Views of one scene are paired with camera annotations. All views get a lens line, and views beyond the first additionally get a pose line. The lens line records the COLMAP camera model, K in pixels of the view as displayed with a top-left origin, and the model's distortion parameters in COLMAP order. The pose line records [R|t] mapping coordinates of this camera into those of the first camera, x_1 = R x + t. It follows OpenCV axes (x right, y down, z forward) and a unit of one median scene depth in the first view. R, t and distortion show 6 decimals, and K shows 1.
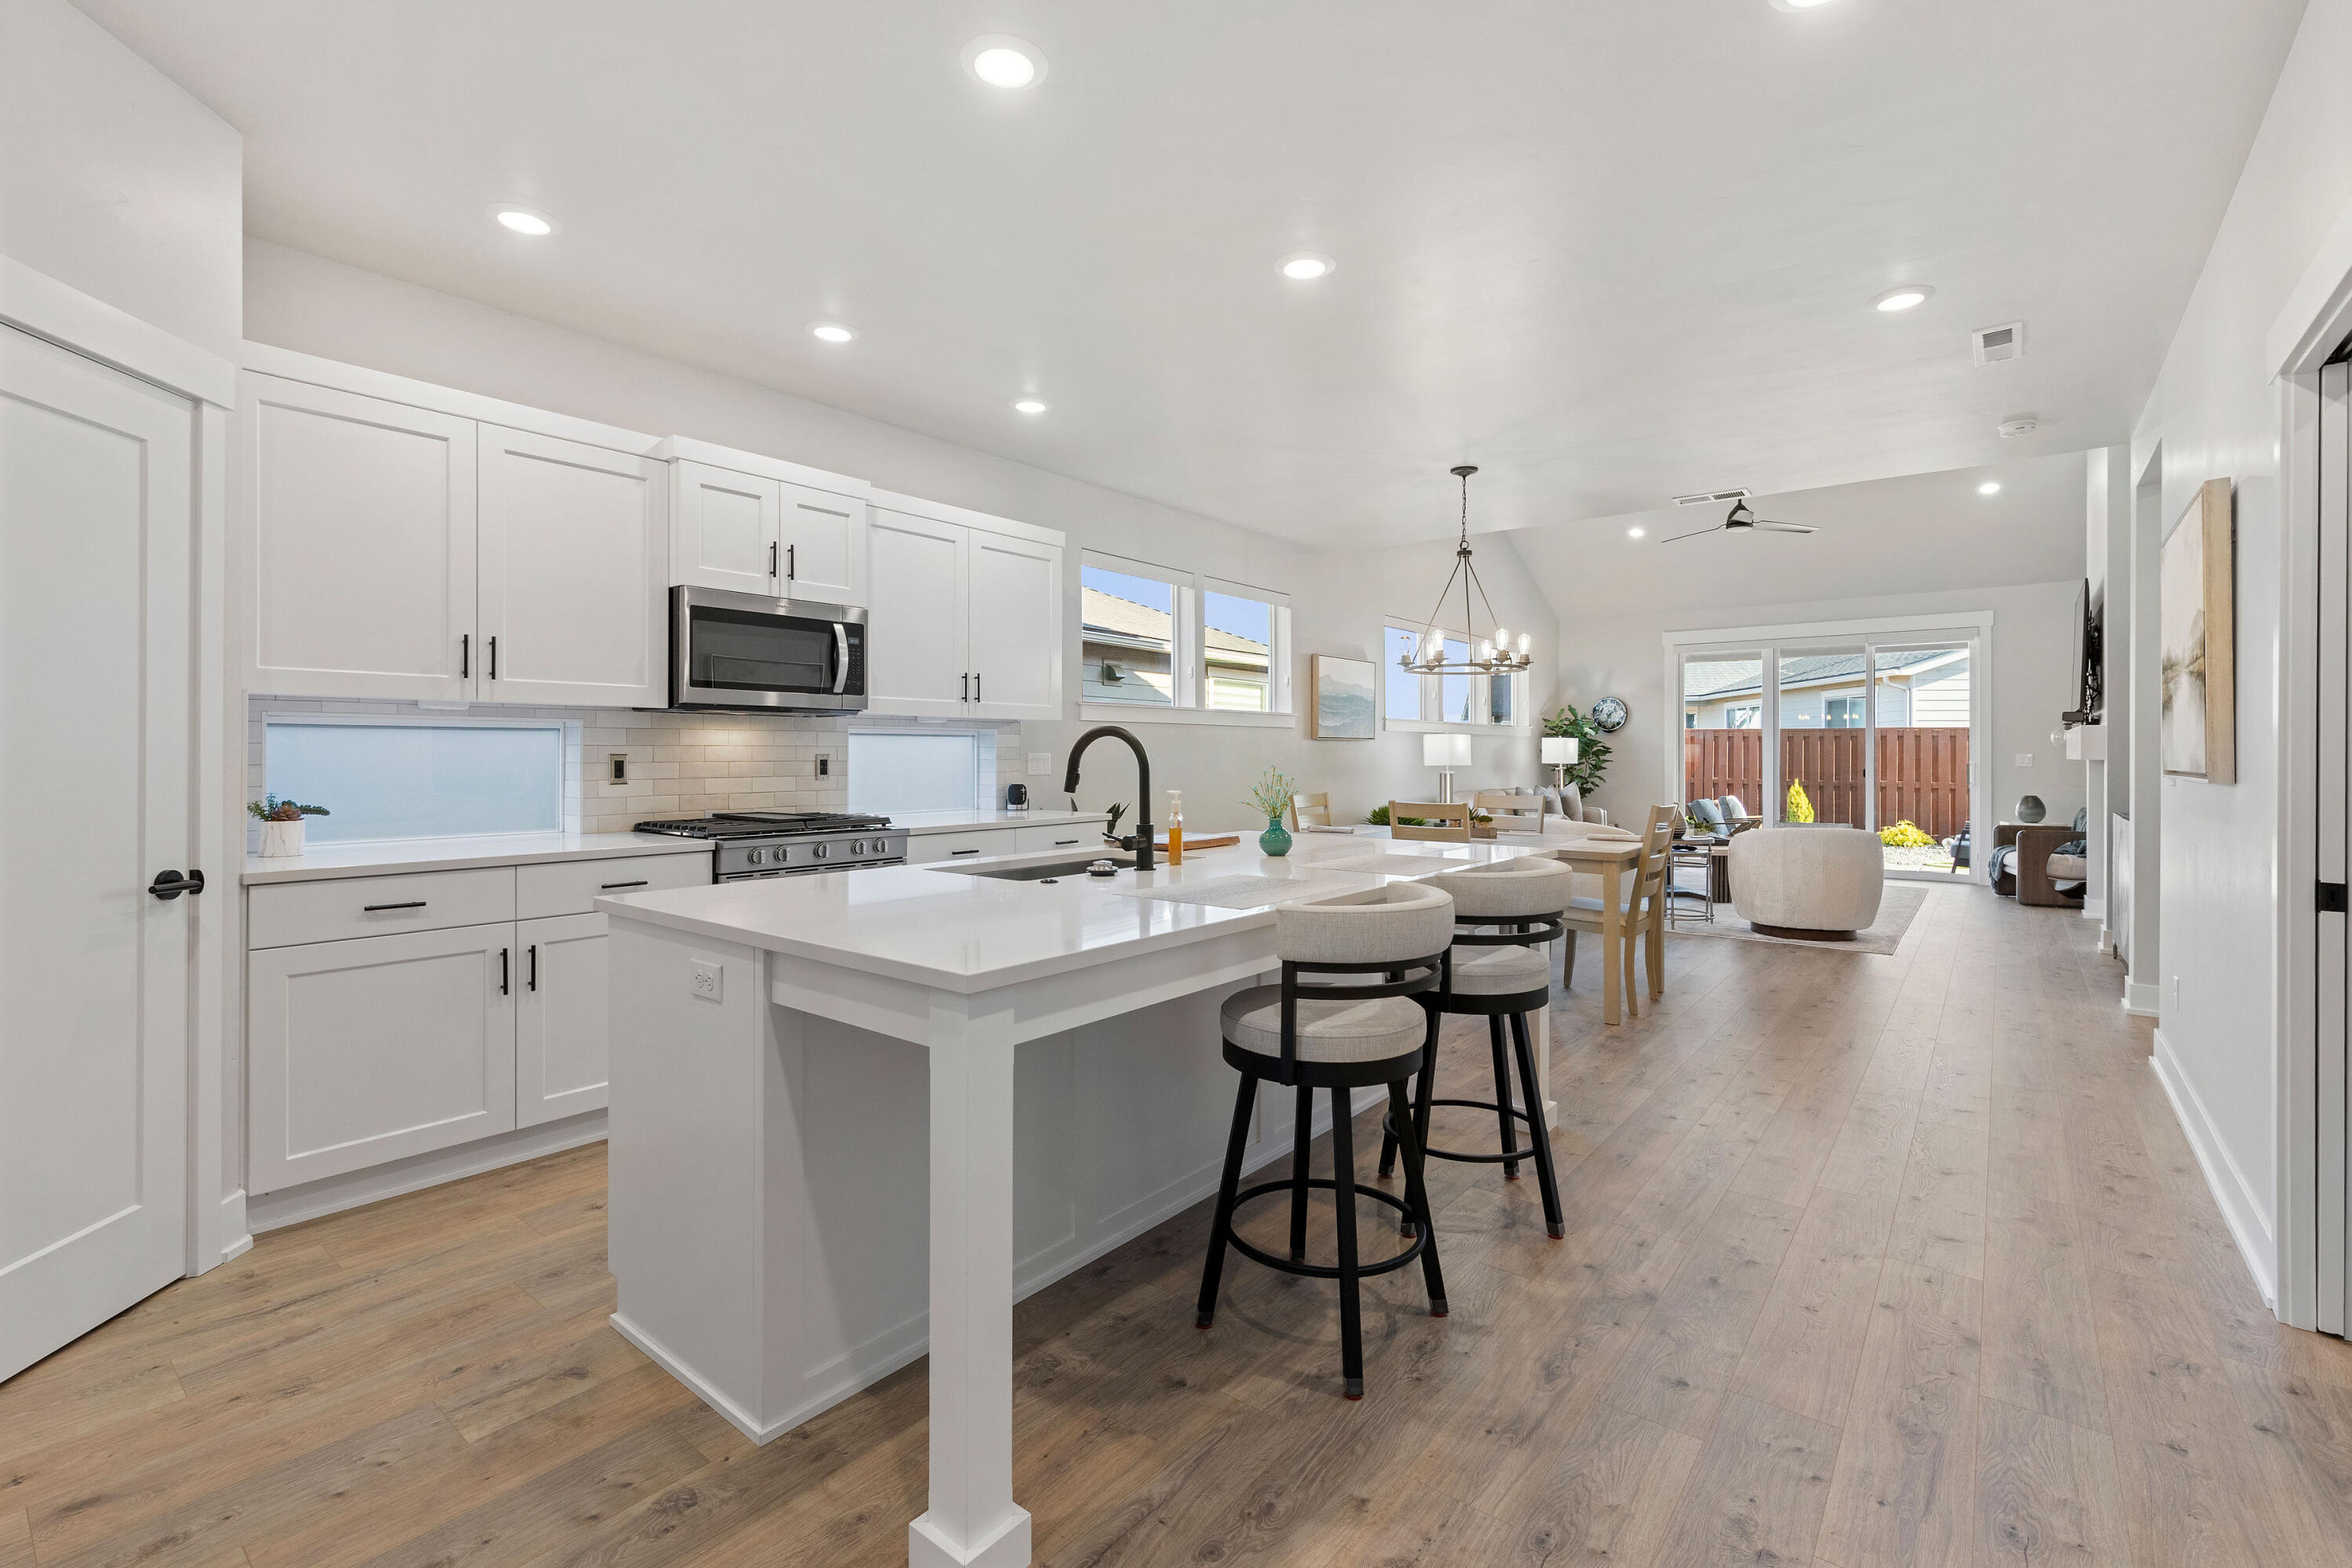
lens RADIAL K [[1037.7, 0, 1177.7], [0, 1037.7, 743.2], [0, 0, 1]] dist [-0.007997, -0.000025]
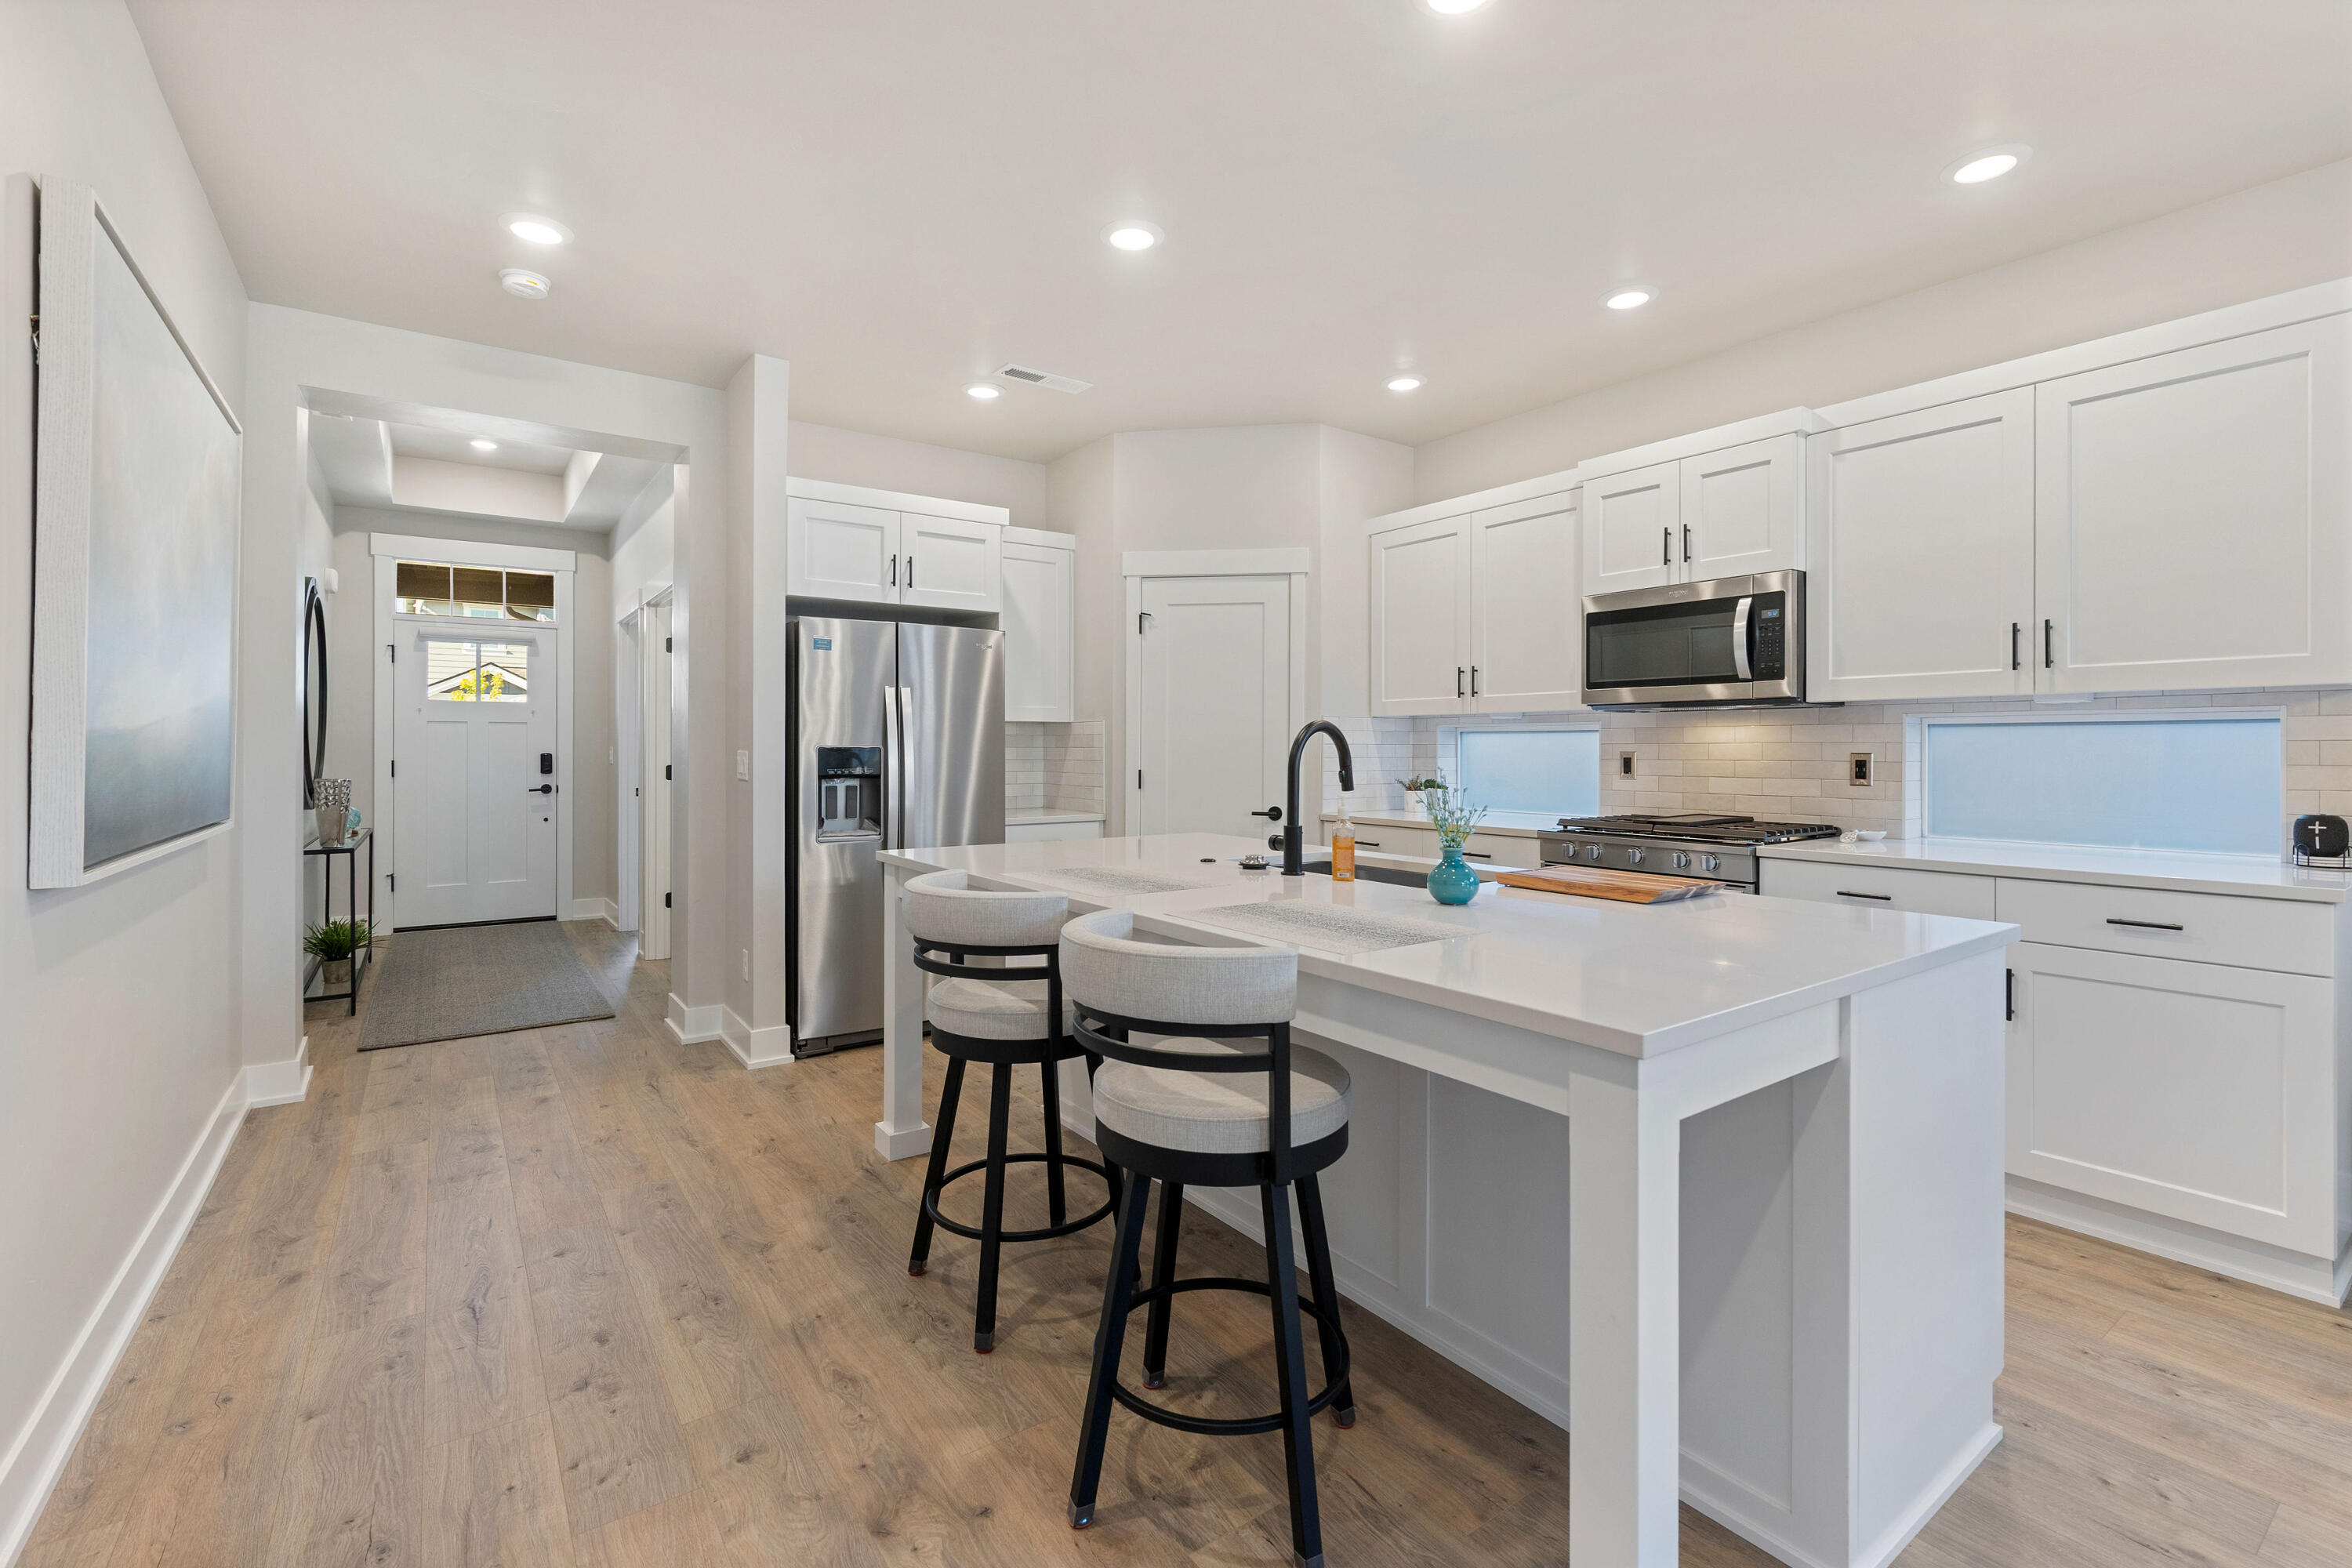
lens RADIAL K [[1031.9, 0, 1173.7], [0, 1031.9, 752.3], [0, 0, 1]] dist [-0.000037, -0.000262]
pose [[-0.274712, 0.004570, -0.961516, 0.873677], [0.007205, 0.999970, 0.002694, 0.006772], [0.961499, -0.006188, -0.274737, 1.129869]]
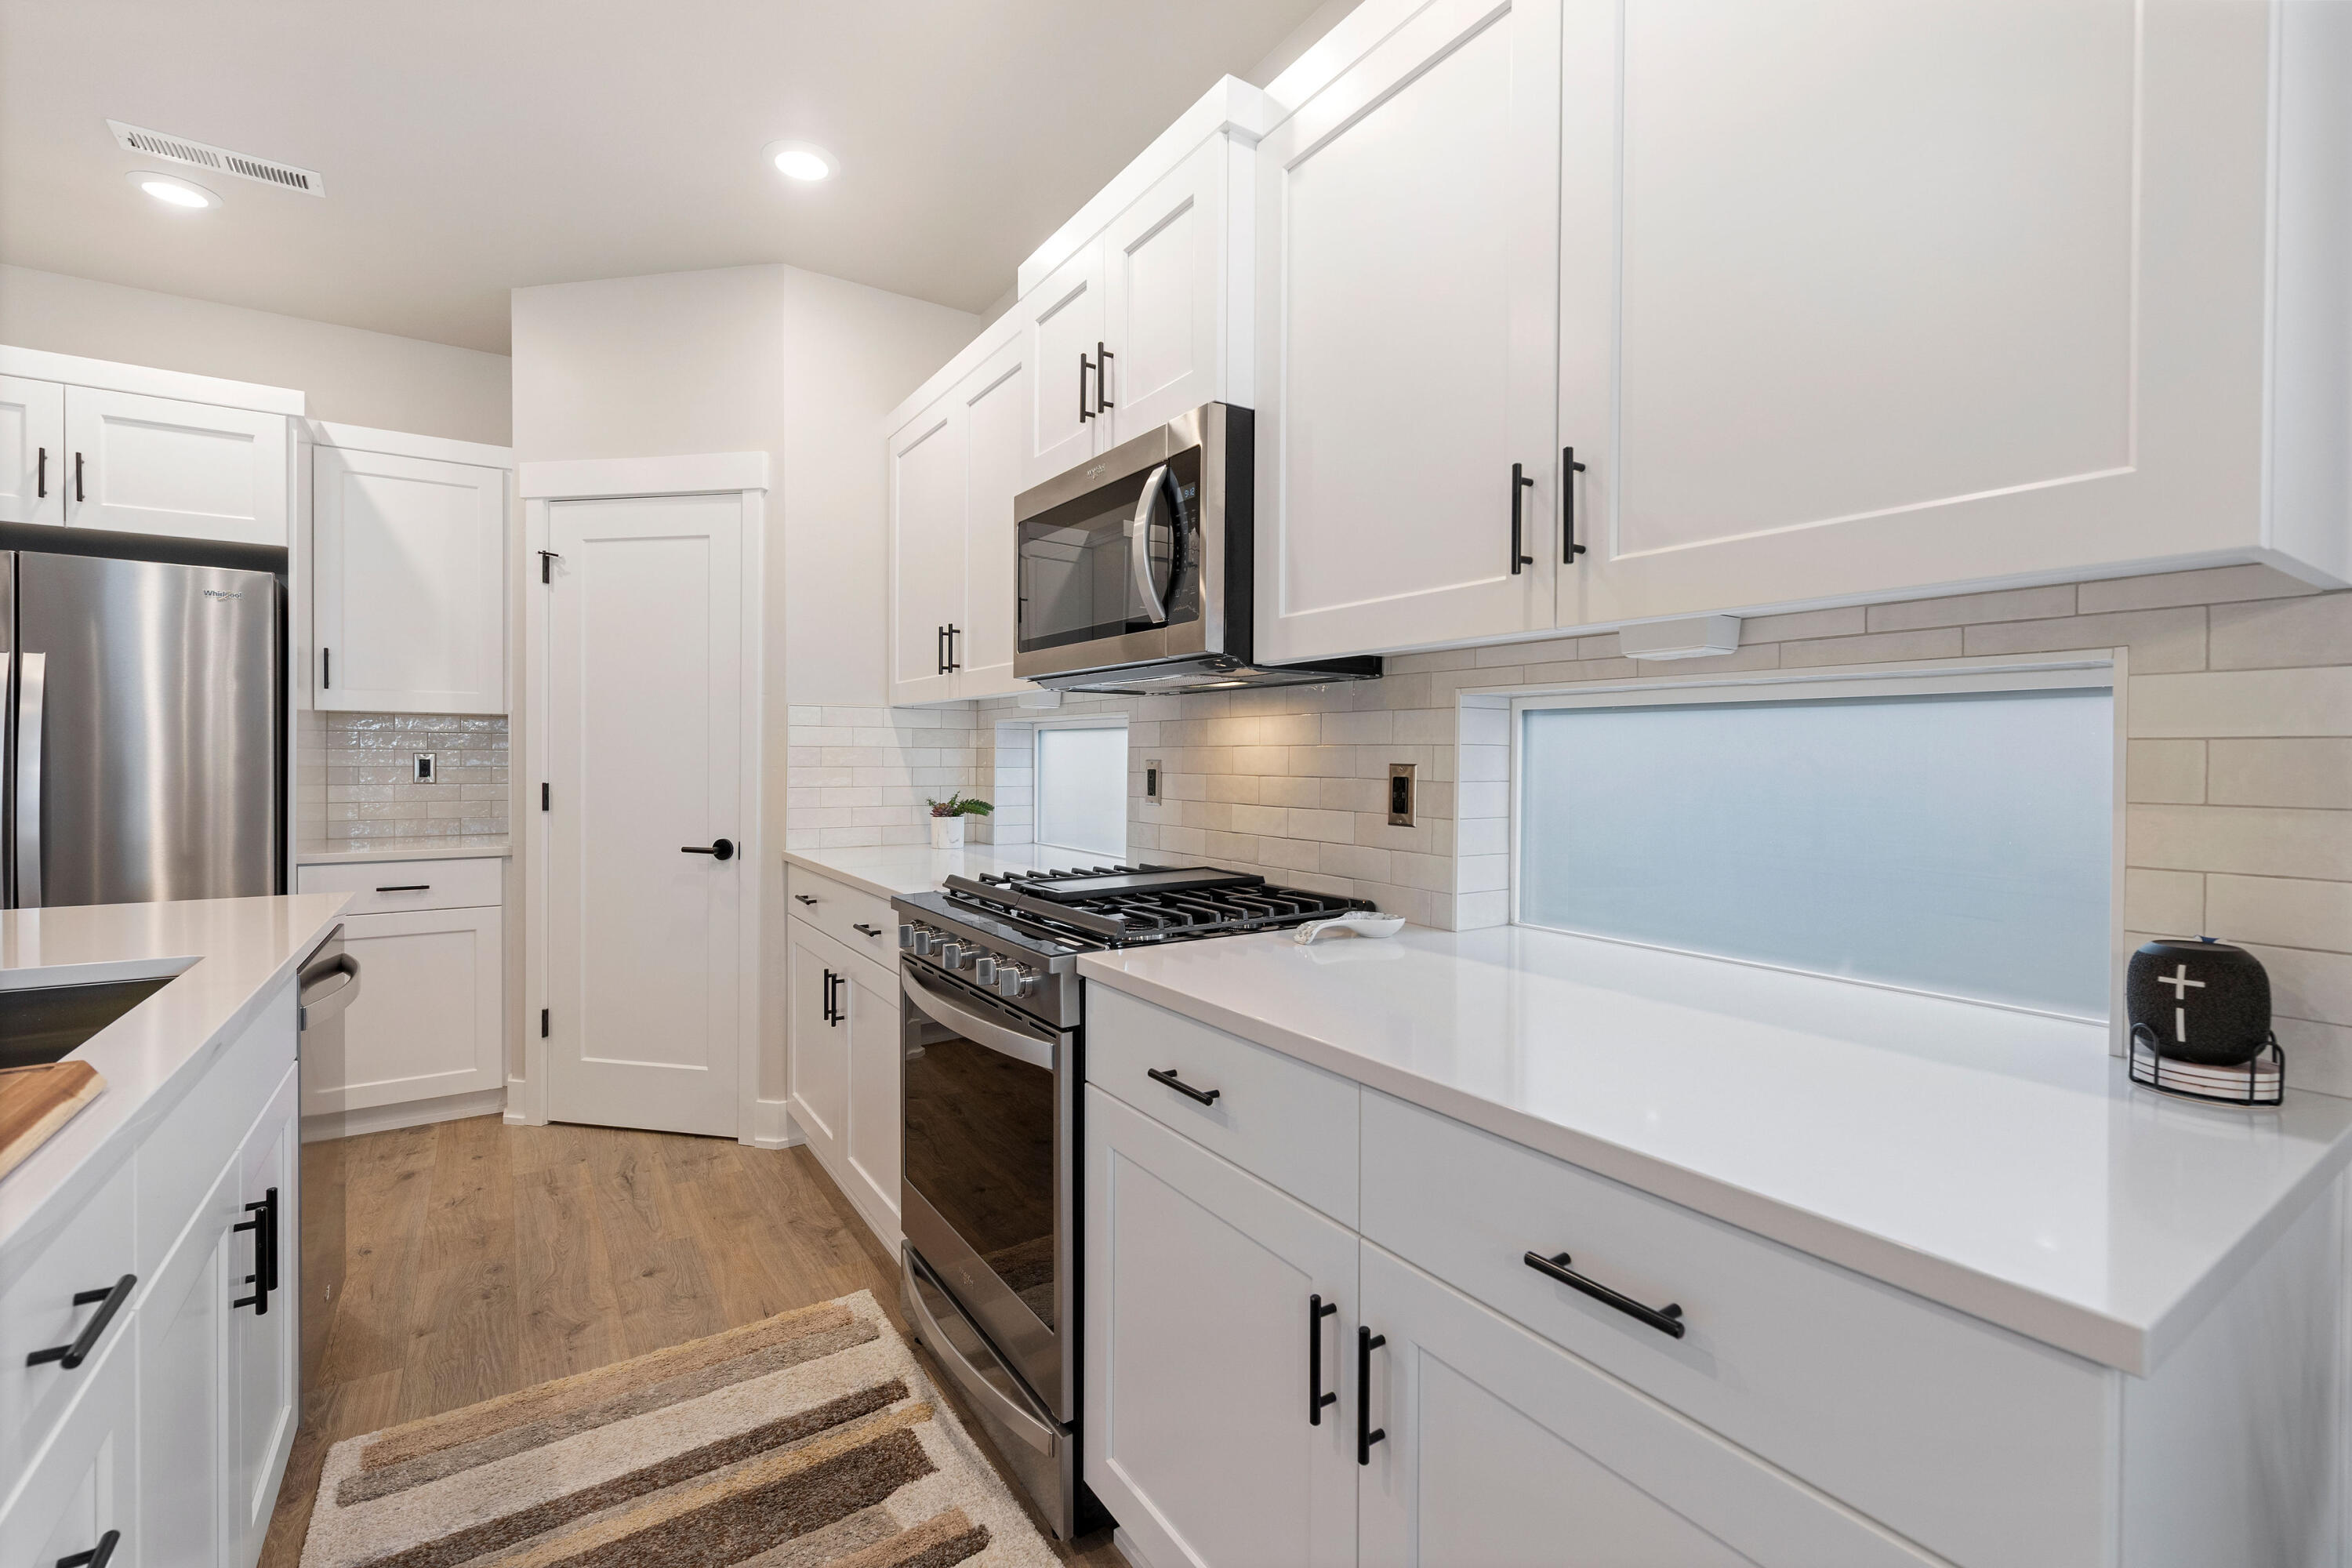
lens RADIAL K [[1028.9, 0, 1181.3], [0, 1028.9, 763.2], [0, 0, 1]] dist [-0.000385, 0.000043]
pose [[-0.302072, 0.006900, -0.953260, 0.127105], [0.001993, 0.999976, 0.006607, 0.011257], [0.953283, 0.000096, -0.302079, 1.646776]]
